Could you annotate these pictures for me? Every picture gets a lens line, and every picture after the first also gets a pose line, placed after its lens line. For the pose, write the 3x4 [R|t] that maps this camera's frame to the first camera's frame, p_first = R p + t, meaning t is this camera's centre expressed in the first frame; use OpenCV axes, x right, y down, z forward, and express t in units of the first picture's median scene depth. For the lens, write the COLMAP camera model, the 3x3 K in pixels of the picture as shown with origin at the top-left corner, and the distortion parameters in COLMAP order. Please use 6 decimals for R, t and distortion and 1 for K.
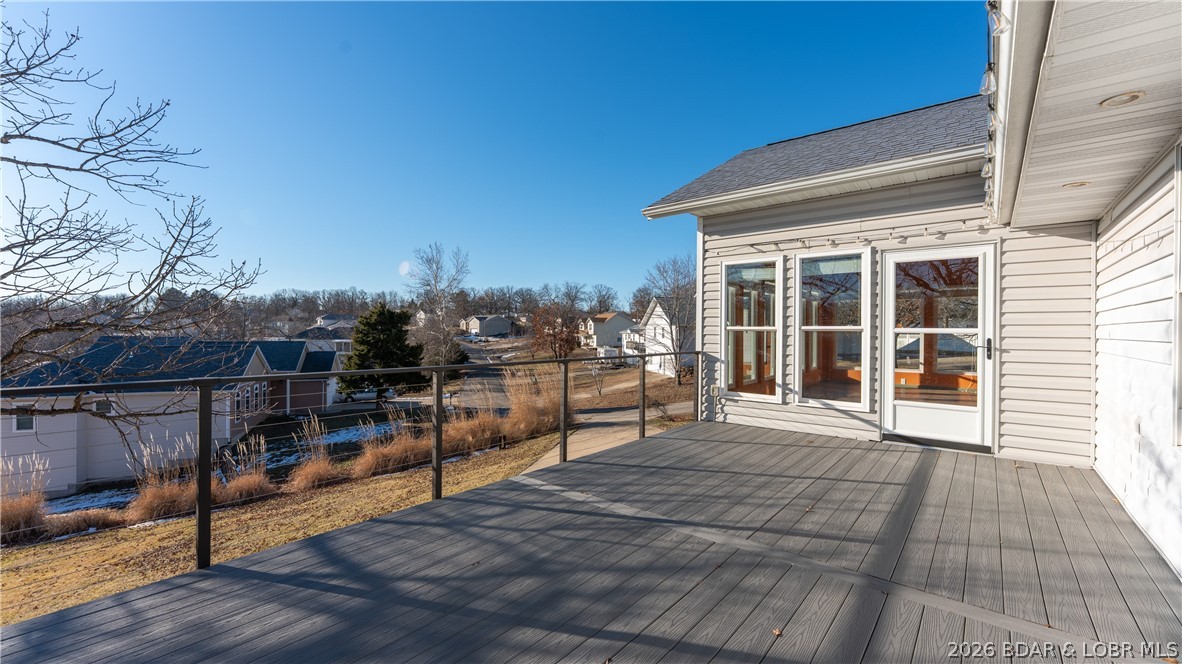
lens RADIAL K [[489.1, 0, 579.9], [0, 489.1, 316.4], [0, 0, 1]] dist [-0.024272, 0.003648]
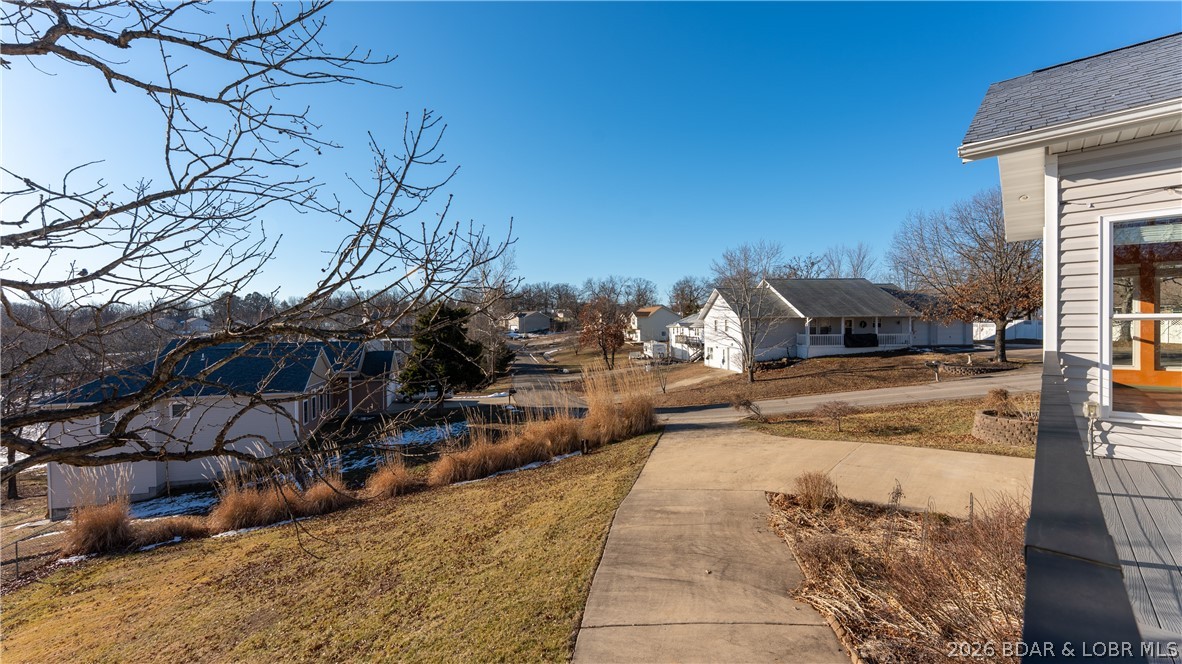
lens RADIAL K [[482.0, 0, 557.3], [0, 482.0, 316.1], [0, 0, 1]] dist [-0.009817, -0.000061]
pose [[0.995271, -0.020705, -0.094903, -0.125513], [0.021560, 0.999736, 0.007998, 0.000641], [0.094712, -0.010007, 0.995454, 0.090114]]
